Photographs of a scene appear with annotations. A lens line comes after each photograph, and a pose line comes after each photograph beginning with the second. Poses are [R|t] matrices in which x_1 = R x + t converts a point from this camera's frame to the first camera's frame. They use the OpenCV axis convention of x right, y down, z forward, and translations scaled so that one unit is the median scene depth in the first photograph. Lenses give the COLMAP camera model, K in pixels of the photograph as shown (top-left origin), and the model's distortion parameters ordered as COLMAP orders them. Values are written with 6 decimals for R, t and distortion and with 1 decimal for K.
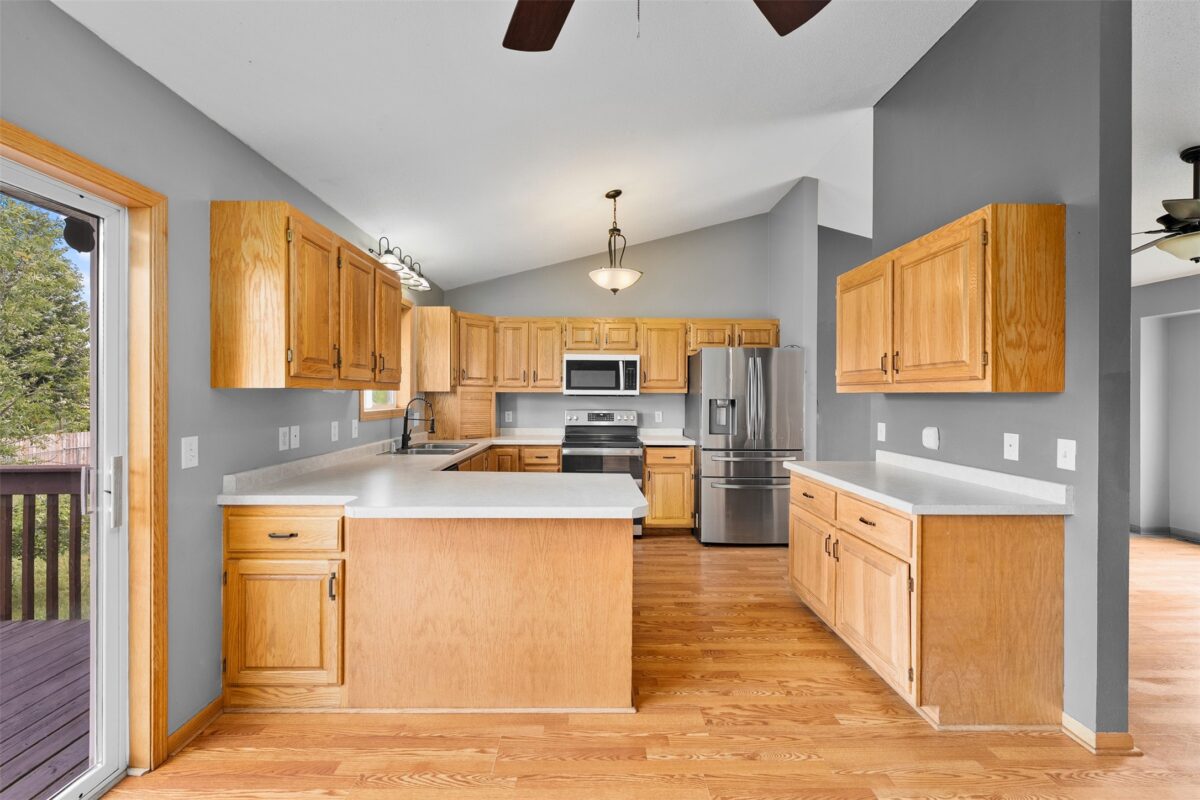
lens RADIAL K [[480.4, 0, 593.4], [0, 480.4, 395.8], [0, 0, 1]] dist [-0.002625, -0.001069]
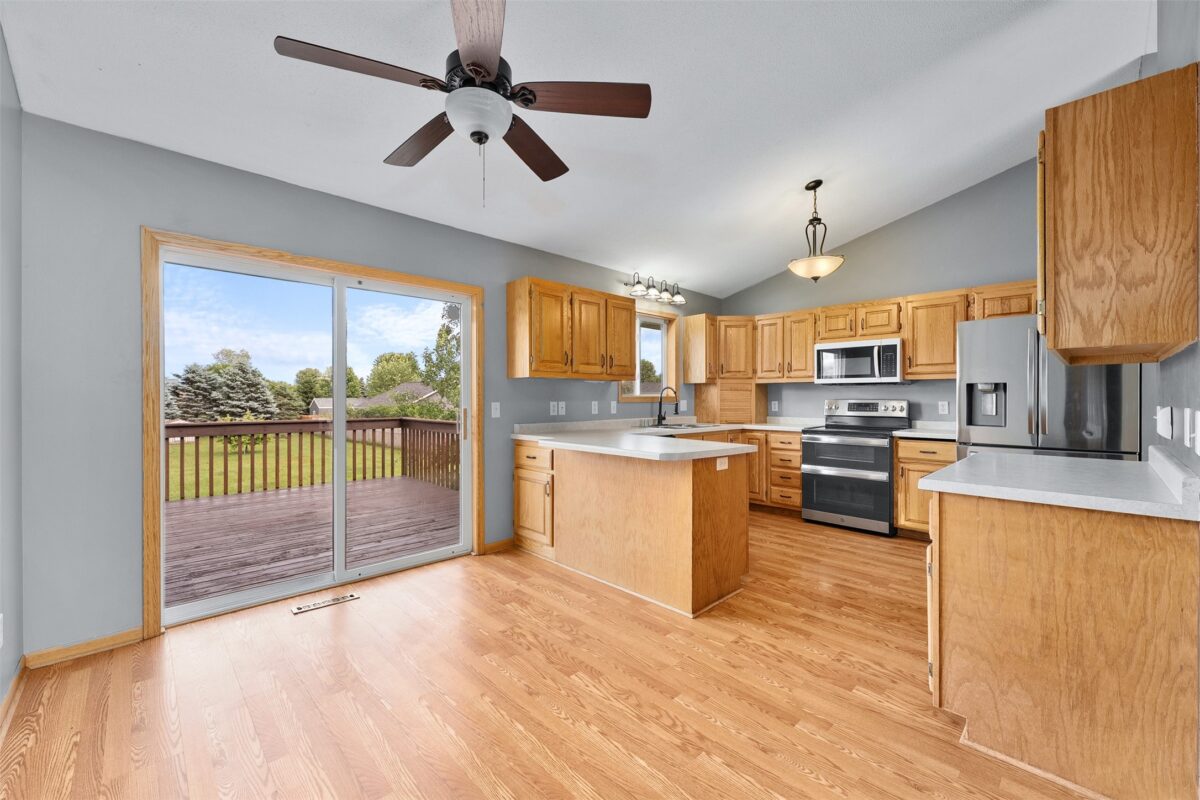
lens RADIAL K [[480.4, 0, 598.4], [0, 480.4, 398.3], [0, 0, 1]] dist [-0.002625, -0.001069]
pose [[0.685661, -0.004188, -0.727909, 0.769857], [0.002867, 0.999991, -0.003052, 0.062833], [0.727915, 0.000006, 0.685667, -0.064974]]
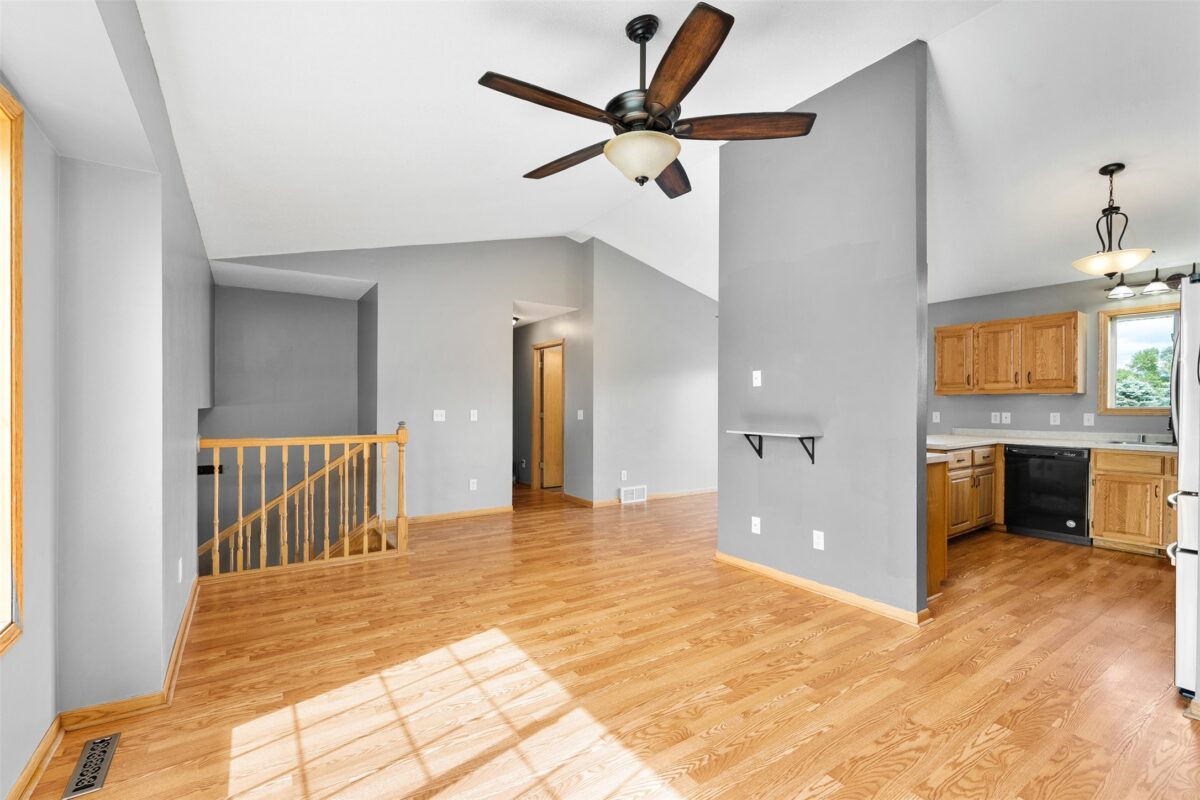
lens RADIAL K [[528.0, 0, 594.4], [0, 528.0, 405.3], [0, 0, 1]] dist [-0.005219, 0.002562]
pose [[-0.840156, -0.010029, -0.542252, 2.279079], [-0.009394, 0.999948, -0.003939, 0.063099], [0.542263, 0.001784, -0.840207, 2.151042]]
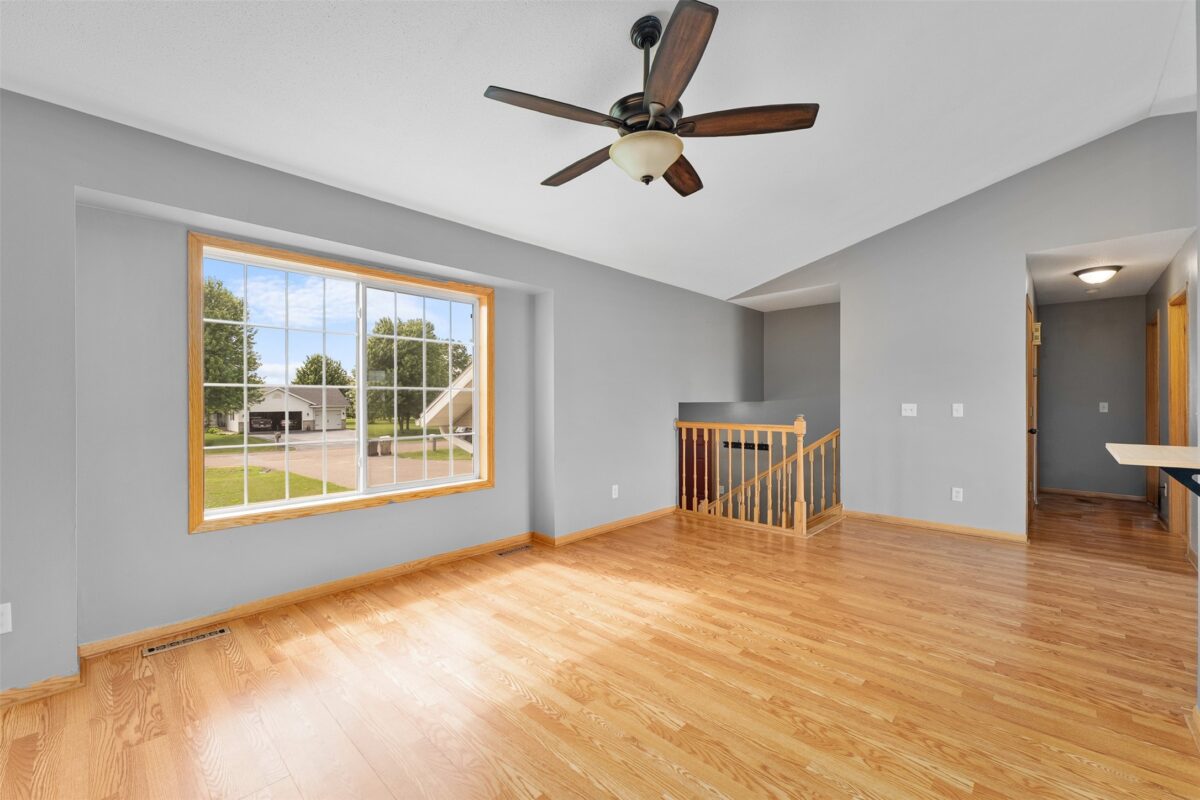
lens RADIAL K [[480.4, 0, 586.0], [0, 480.4, 422.8], [0, 0, 1]] dist [-0.002625, -0.001069]
pose [[-0.698464, -0.035804, 0.714749, 1.047950], [-0.000219, 0.998758, 0.049817, 0.058856], [-0.715645, 0.034639, -0.697604, 2.083113]]
